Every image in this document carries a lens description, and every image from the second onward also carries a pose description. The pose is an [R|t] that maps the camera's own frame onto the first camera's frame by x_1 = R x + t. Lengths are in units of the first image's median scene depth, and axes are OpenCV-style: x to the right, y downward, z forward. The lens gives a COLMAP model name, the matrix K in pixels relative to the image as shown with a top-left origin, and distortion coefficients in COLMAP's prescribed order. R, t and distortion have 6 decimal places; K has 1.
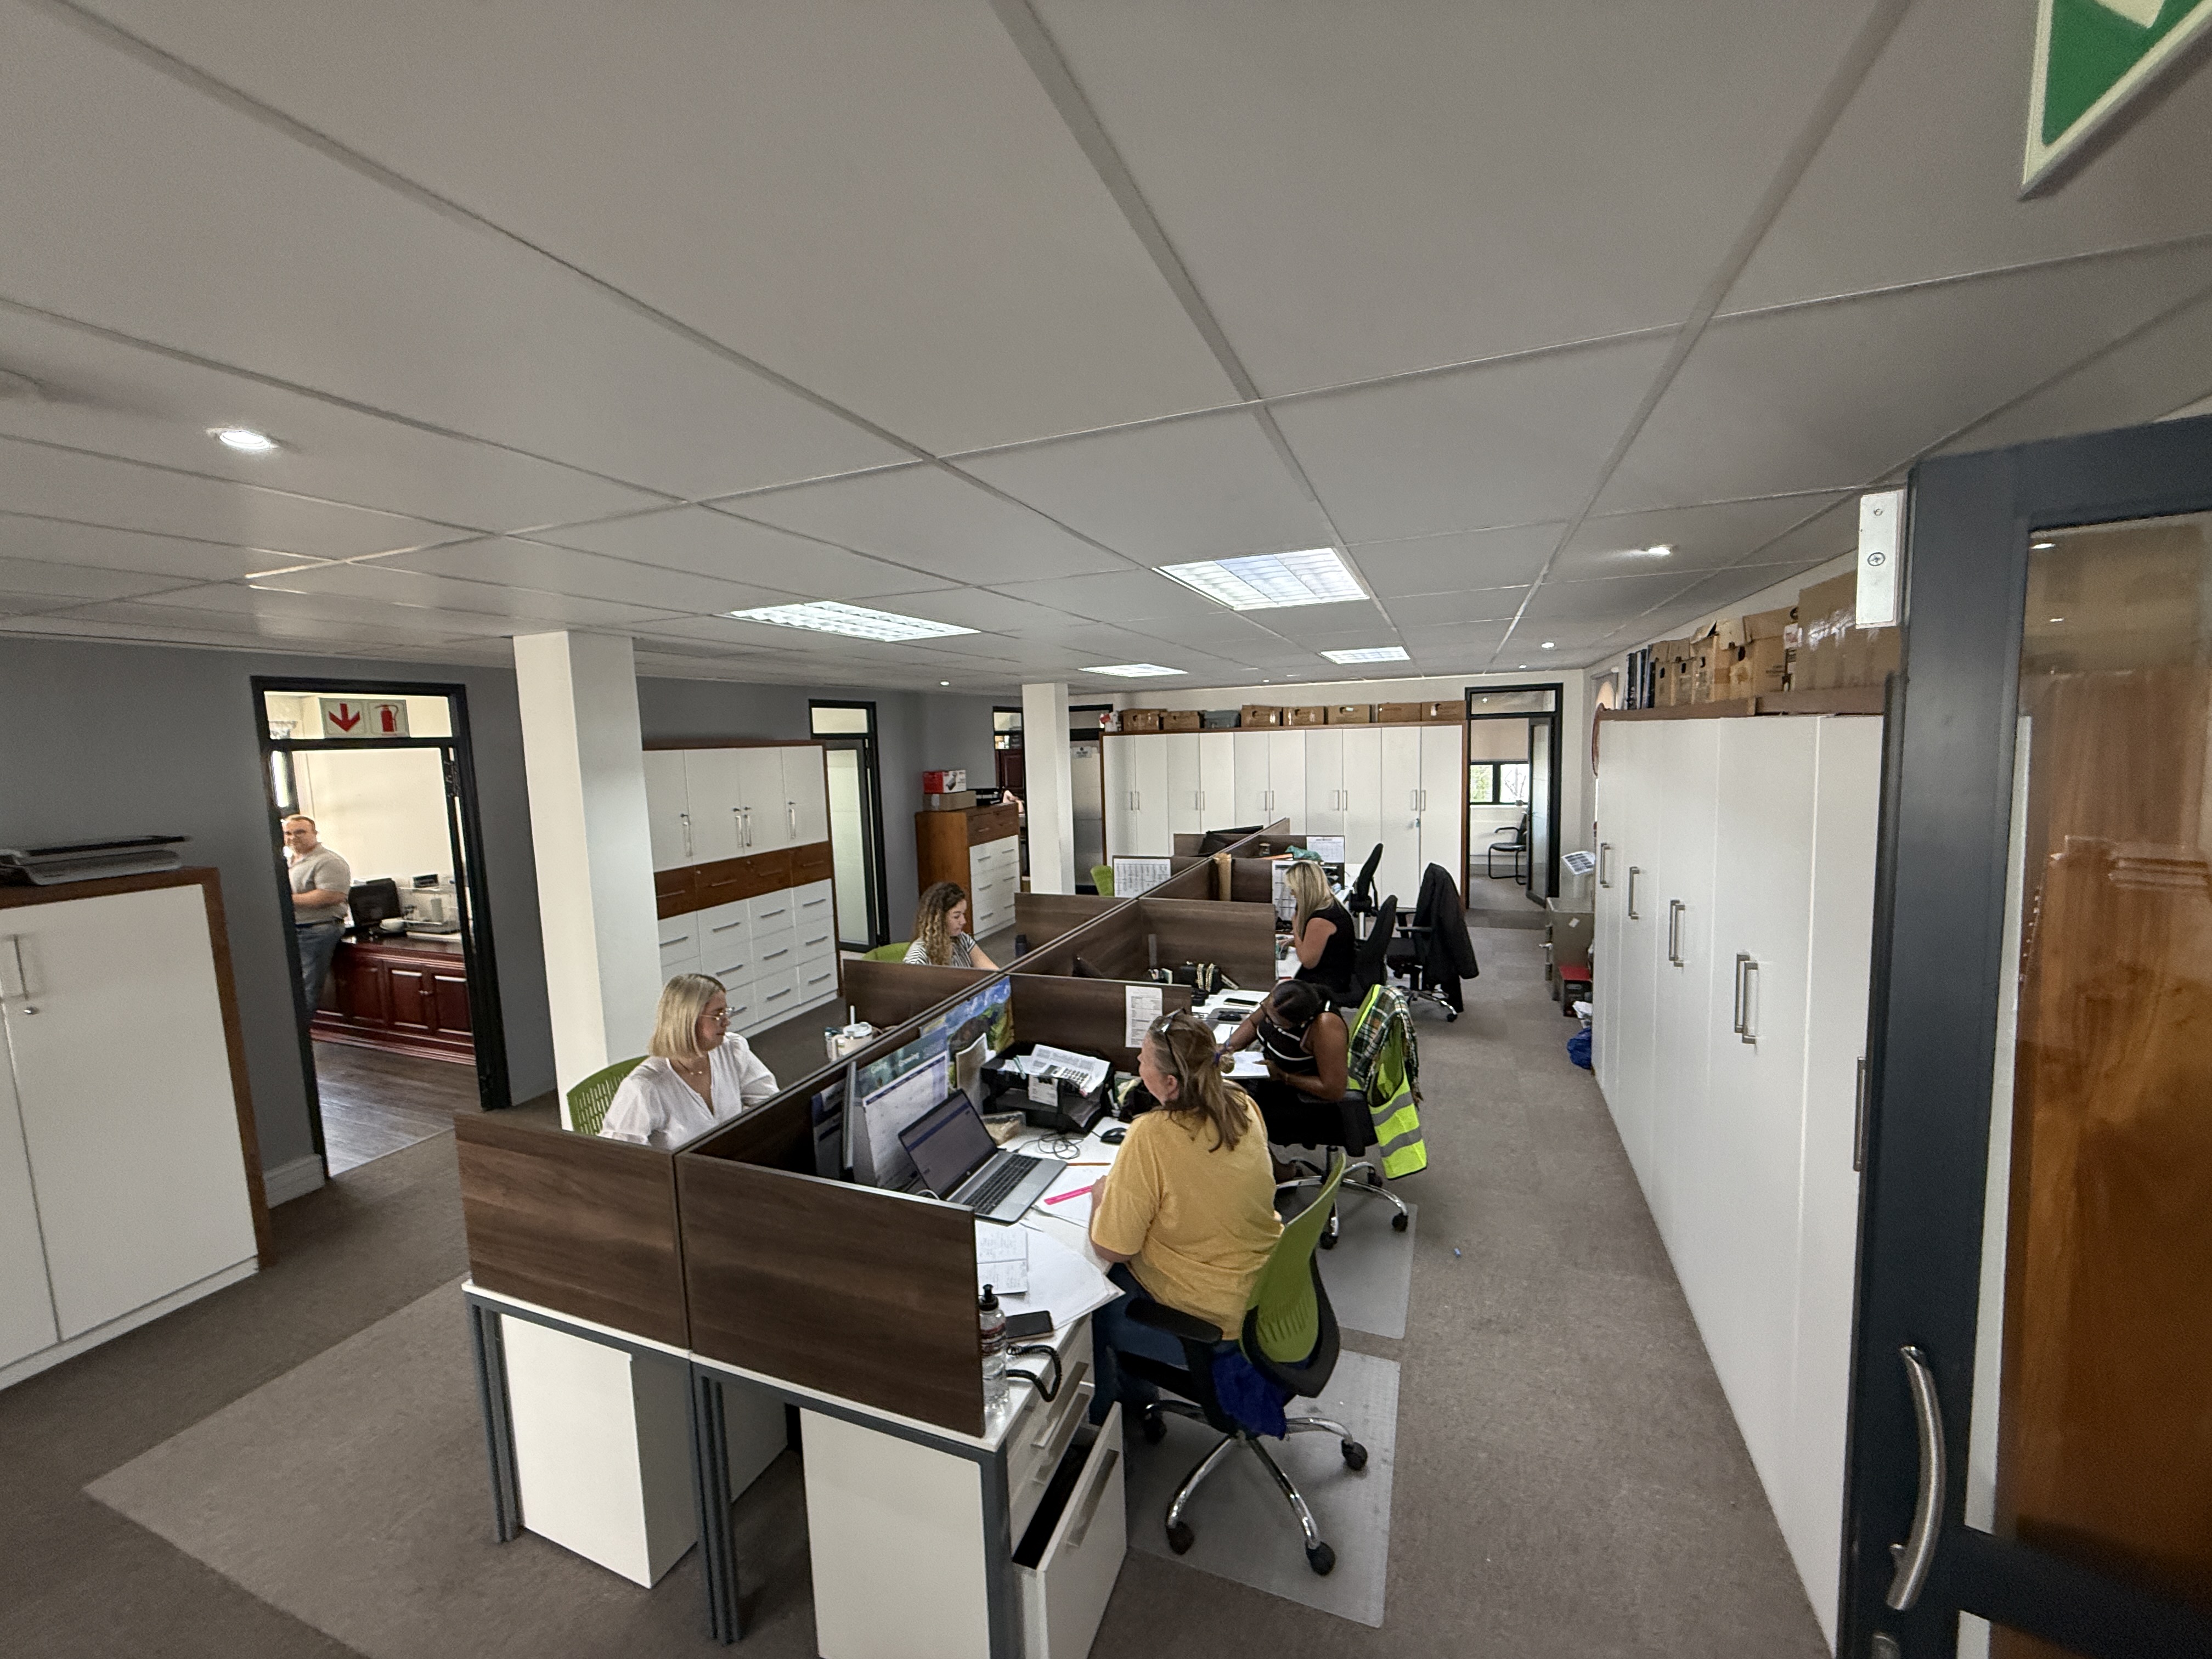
lens RADIAL K [[877.9, 0, 1091.2], [0, 877.9, 827.6], [0, 0, 1]] dist [0.002592, 0.000323]
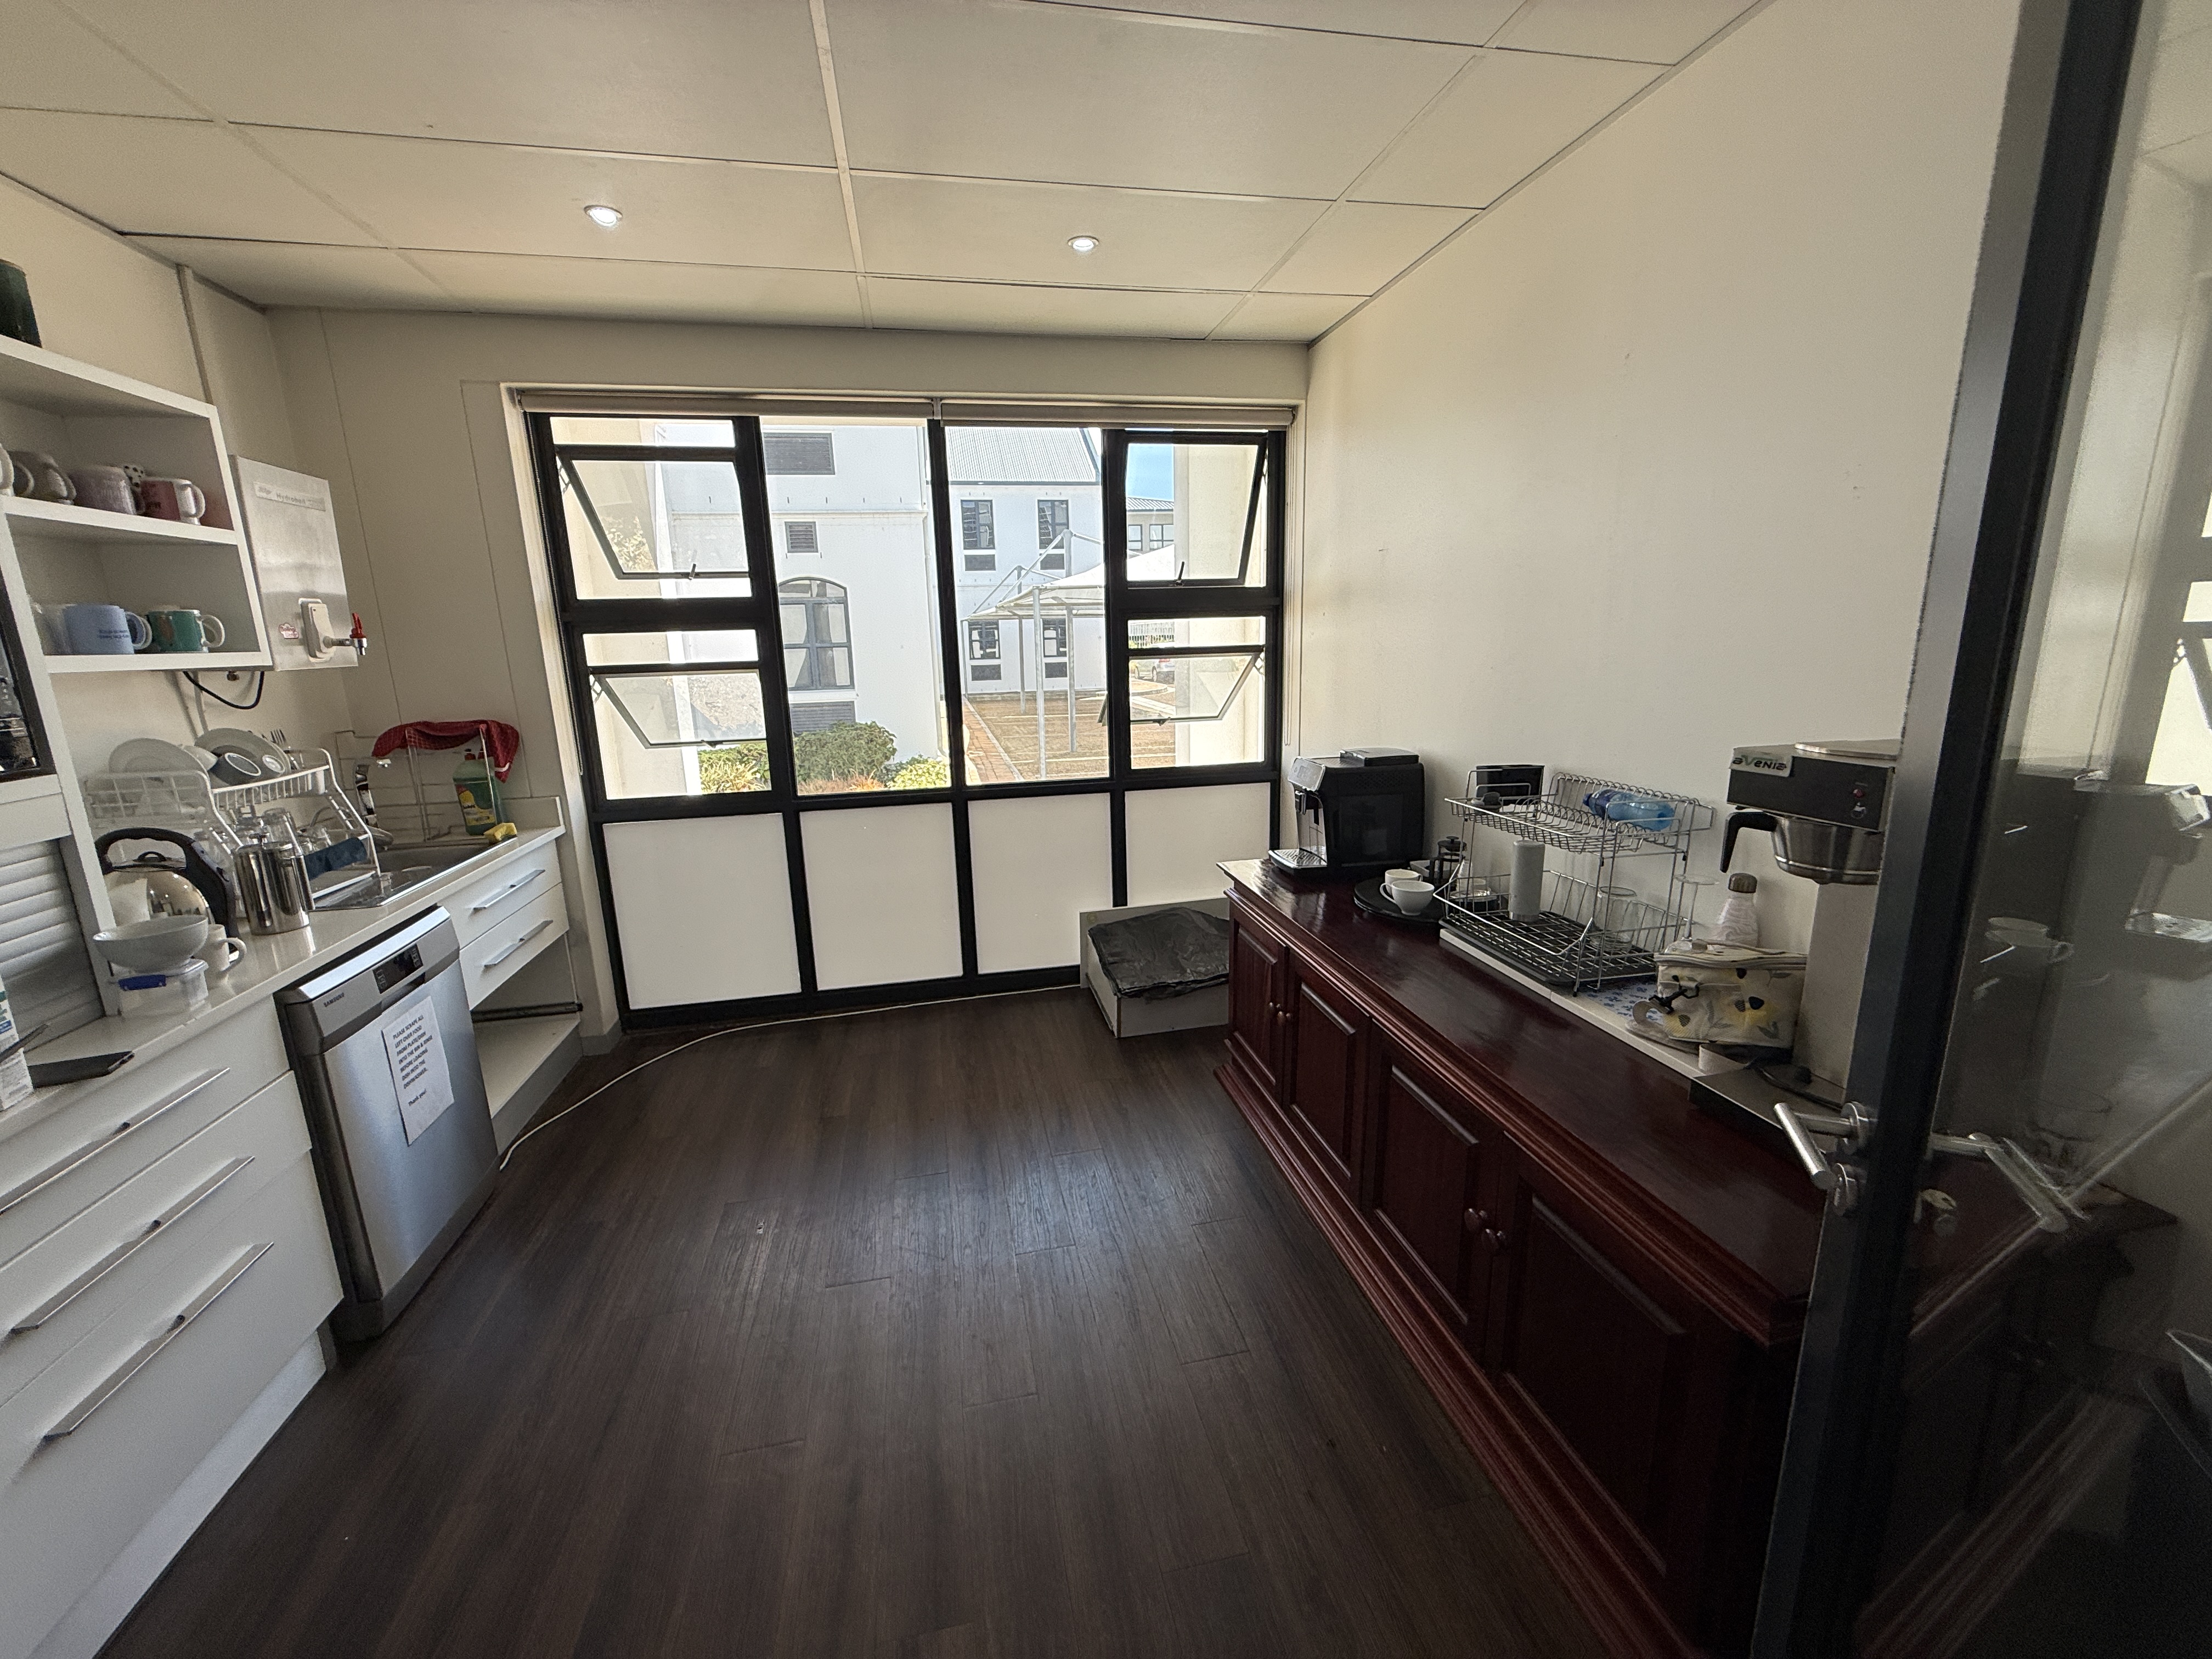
lens RADIAL K [[877.9, 0, 1115.8], [0, 877.9, 838.4], [0, 0, 1]] dist [0.002592, 0.000323]
pose [[0.545691, 0.188123, -0.816597, -0.571095], [-0.078809, 0.981678, 0.173489, 0.036221], [0.834272, -0.030316, 0.550519, 0.705561]]
